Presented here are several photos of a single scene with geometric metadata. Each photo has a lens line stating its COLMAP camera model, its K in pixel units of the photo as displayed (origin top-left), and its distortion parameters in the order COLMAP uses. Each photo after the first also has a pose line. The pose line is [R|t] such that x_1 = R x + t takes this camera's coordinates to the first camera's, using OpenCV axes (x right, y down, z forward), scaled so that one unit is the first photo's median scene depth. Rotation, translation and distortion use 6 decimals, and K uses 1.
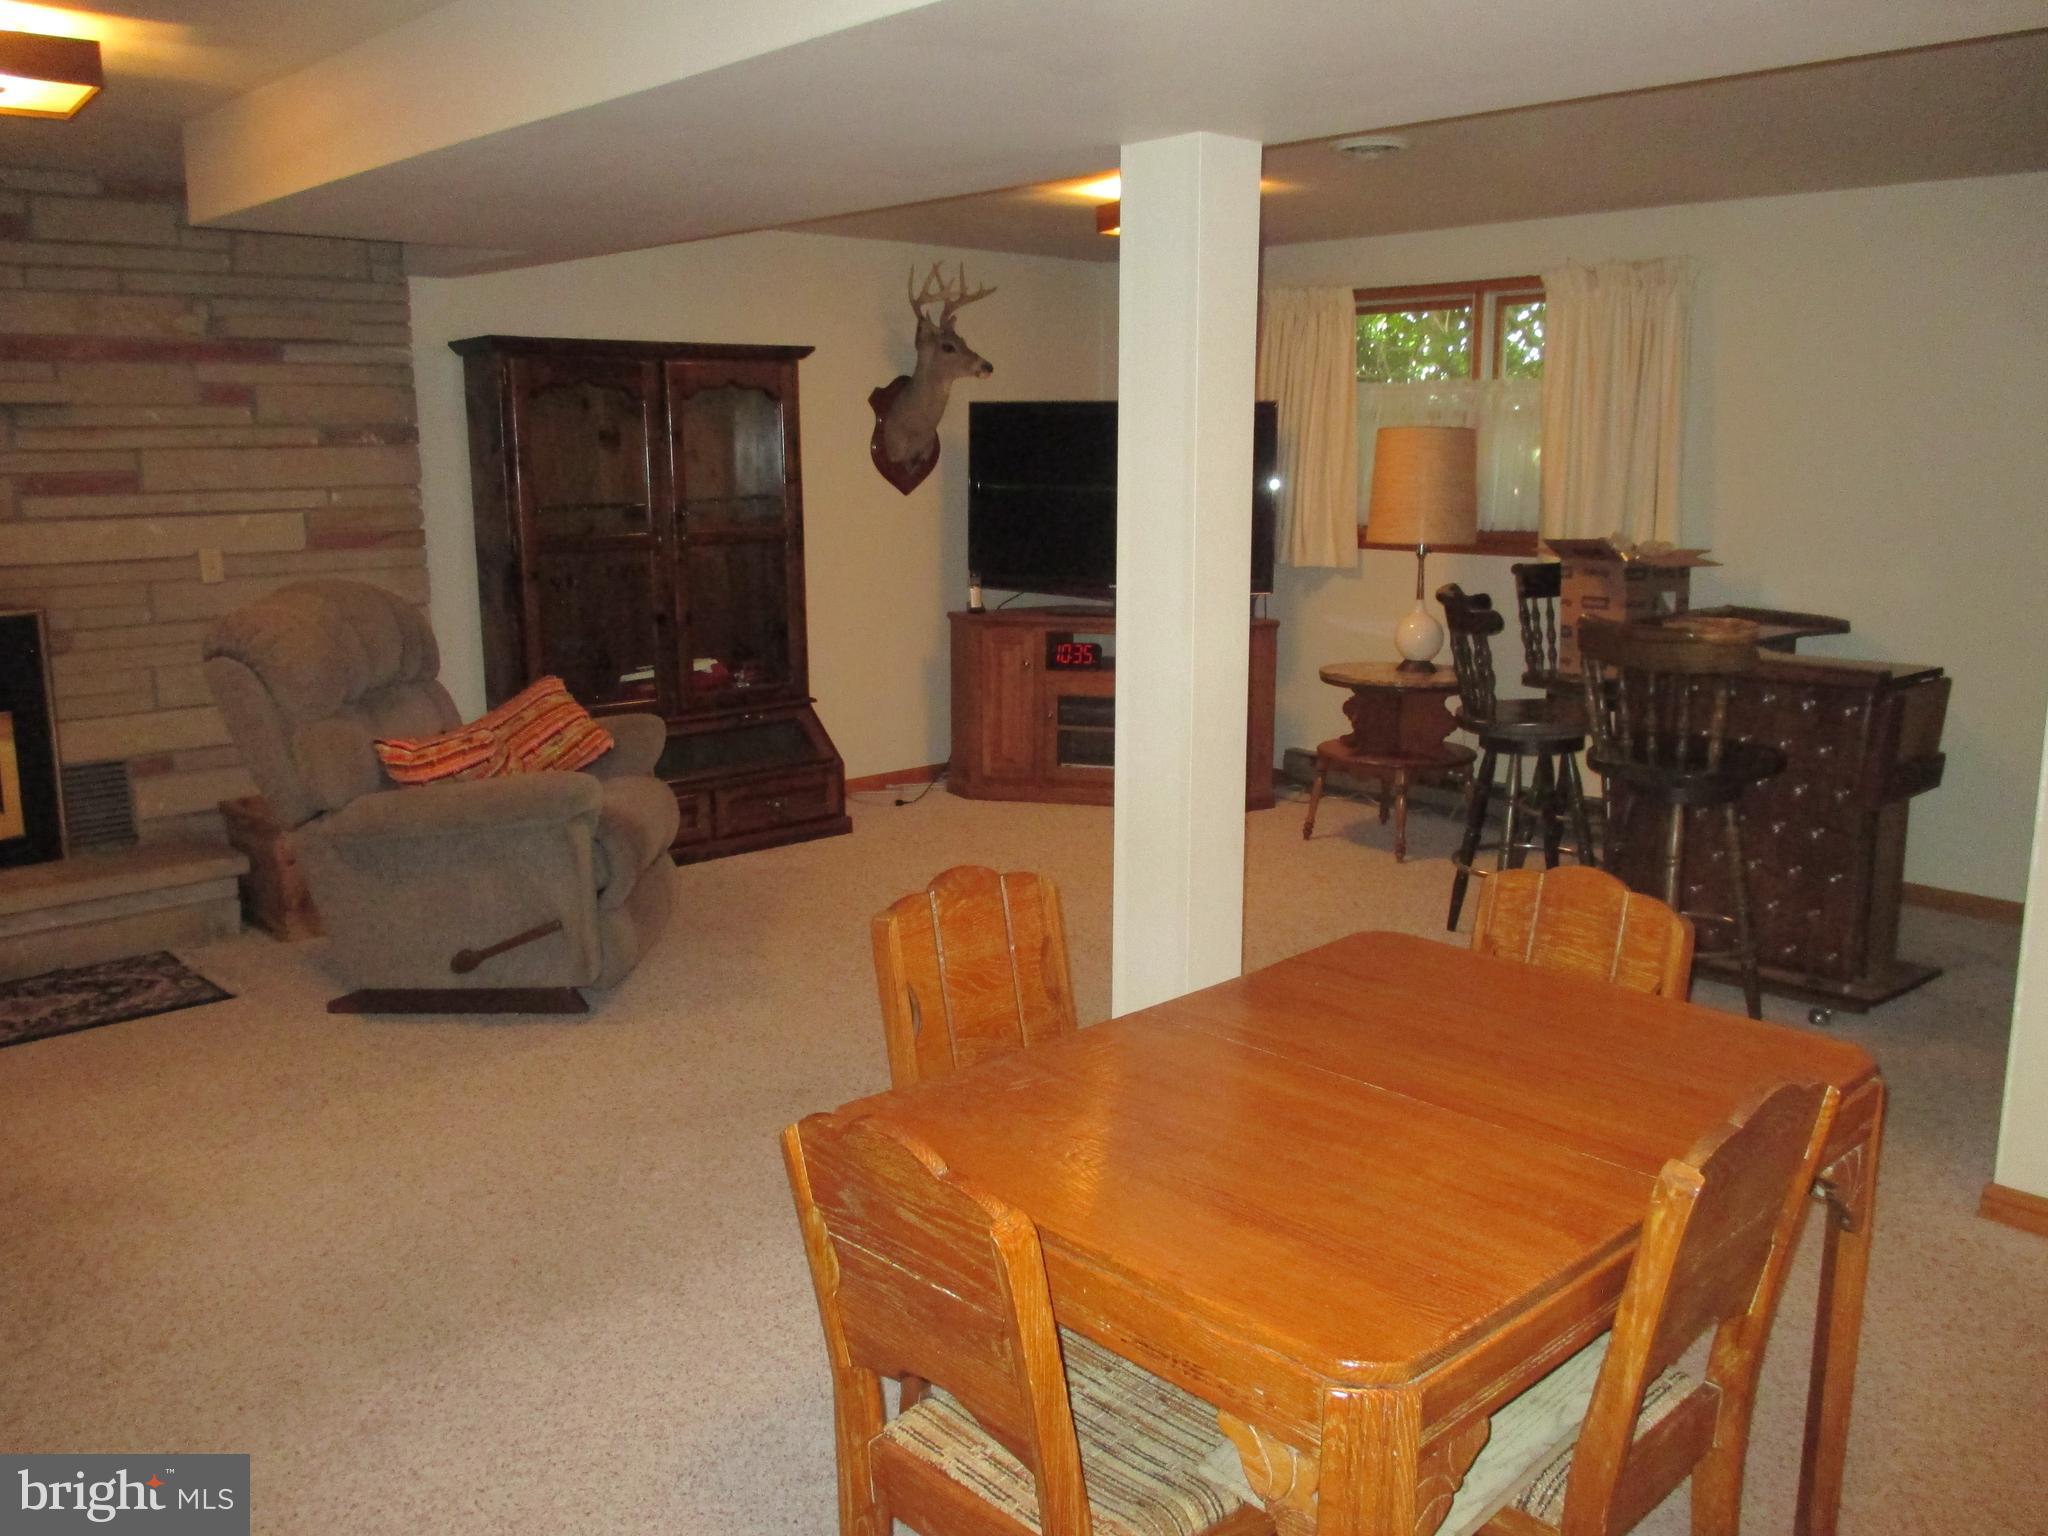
lens RADIAL K [[1671.2, 0, 1038.4], [0, 1671.2, 777.3], [0, 0, 1]] dist [-0.070812, 0.101011]
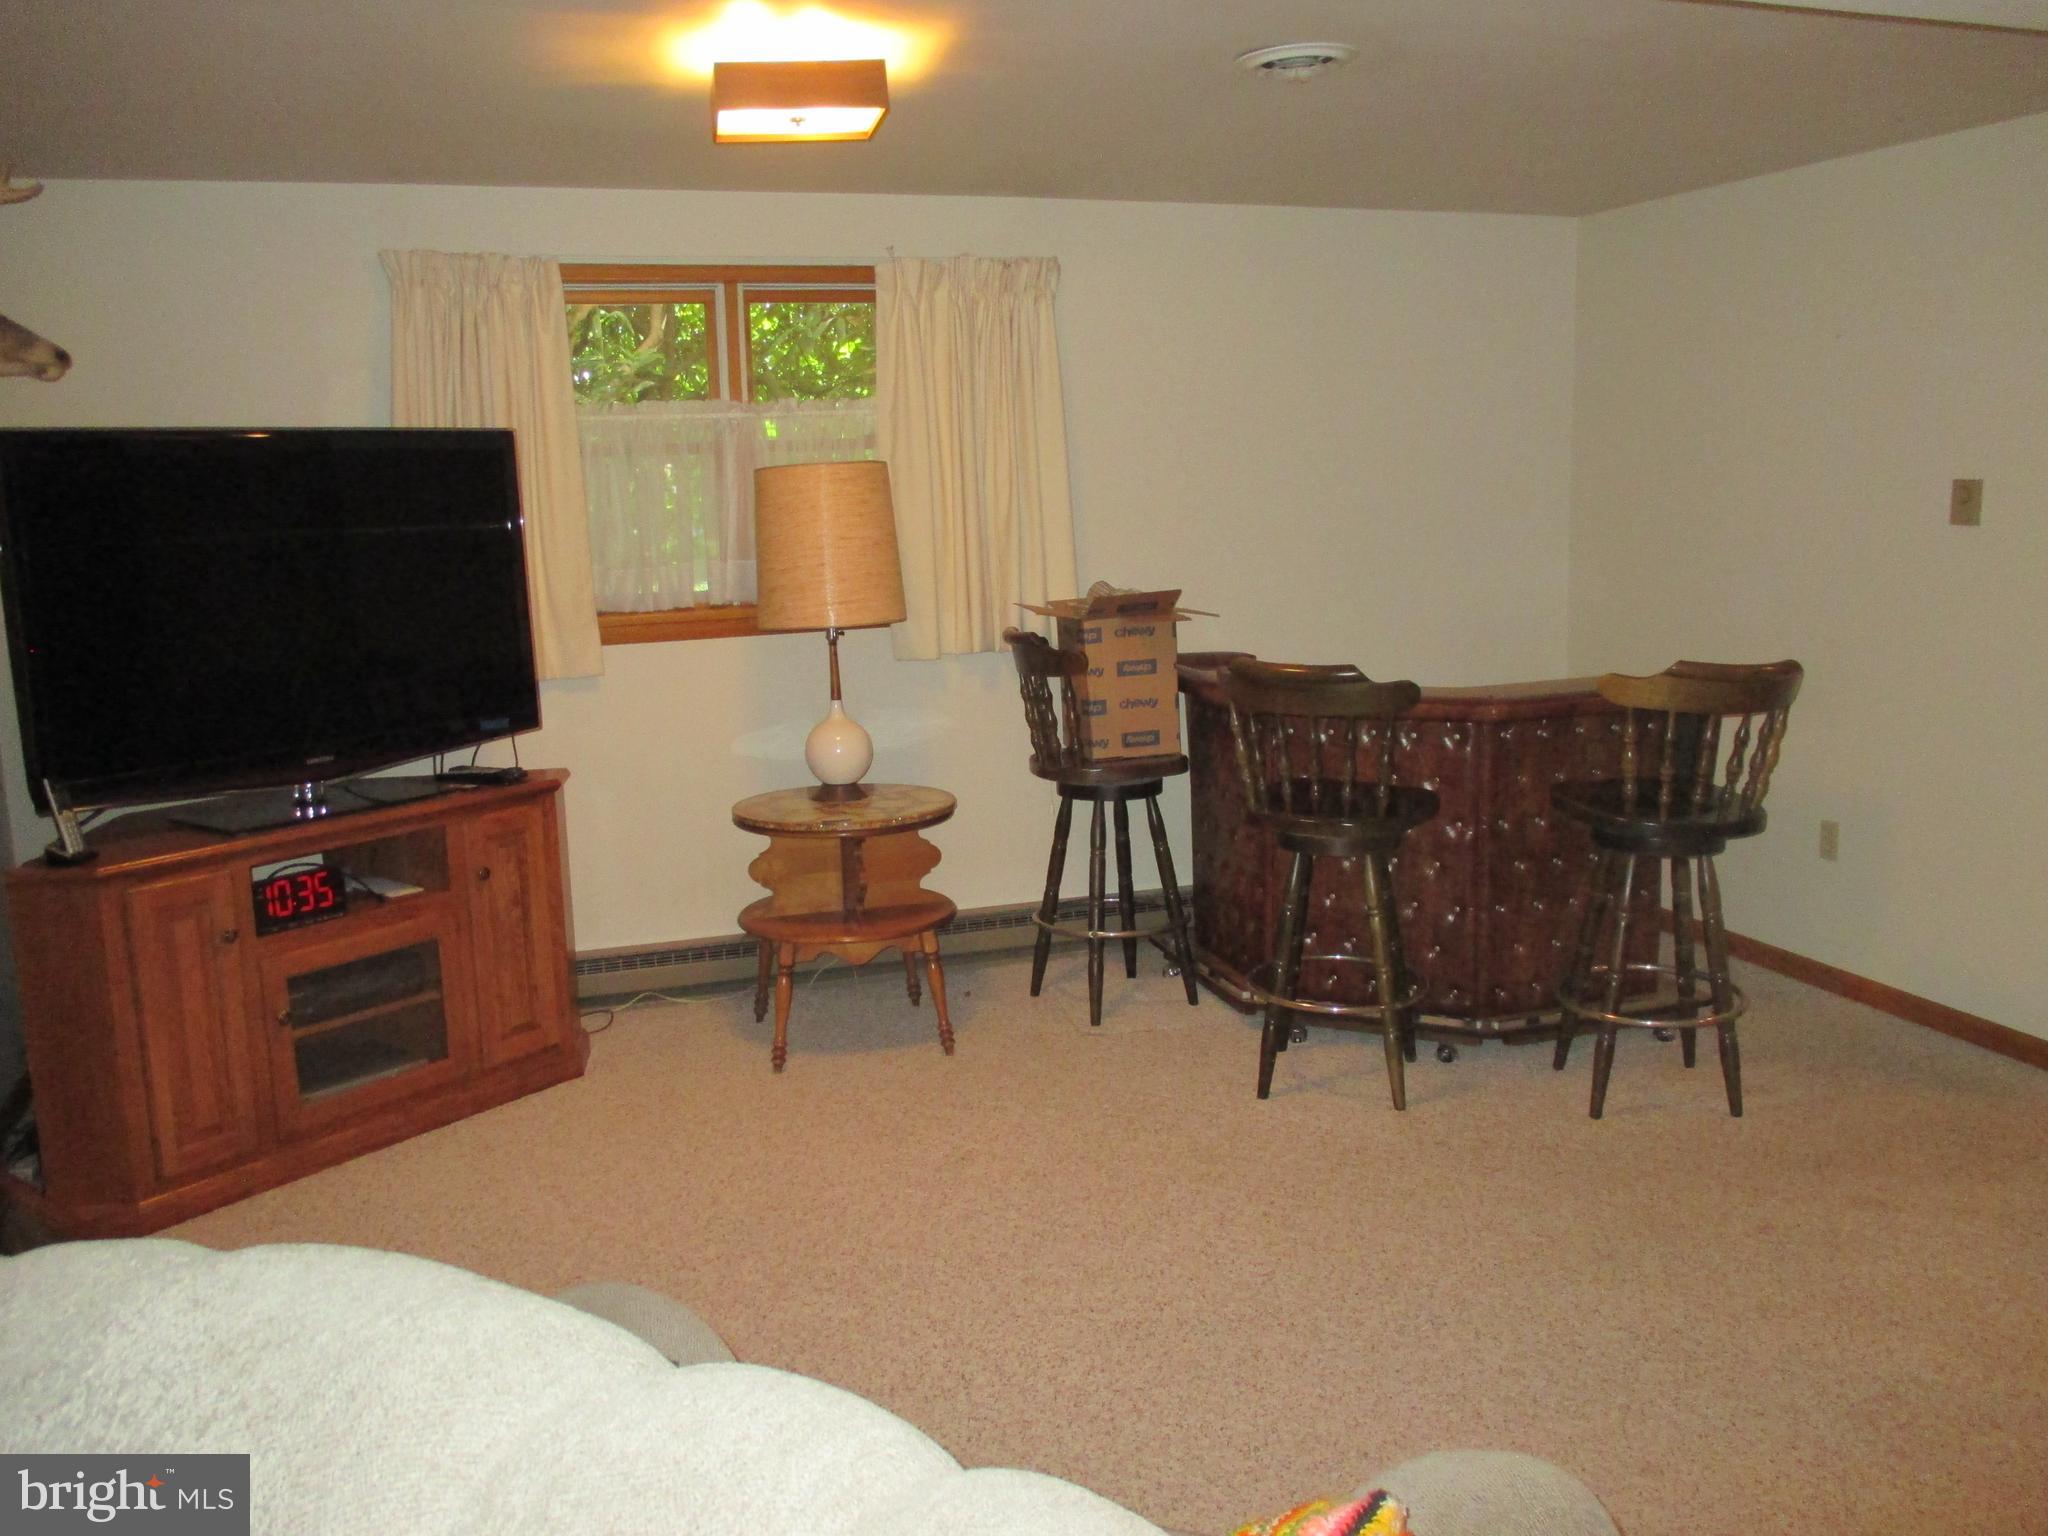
lens RADIAL K [[1671.2, 0, 1038.4], [0, 1671.2, 777.3], [0, 0, 1]] dist [-0.070812, 0.101011]
pose [[0.426474, -0.178873, 0.886636, -0.392763], [0.206838, 0.973563, 0.096921, -0.128401], [-0.880533, 0.142056, 0.452197, 0.608589]]
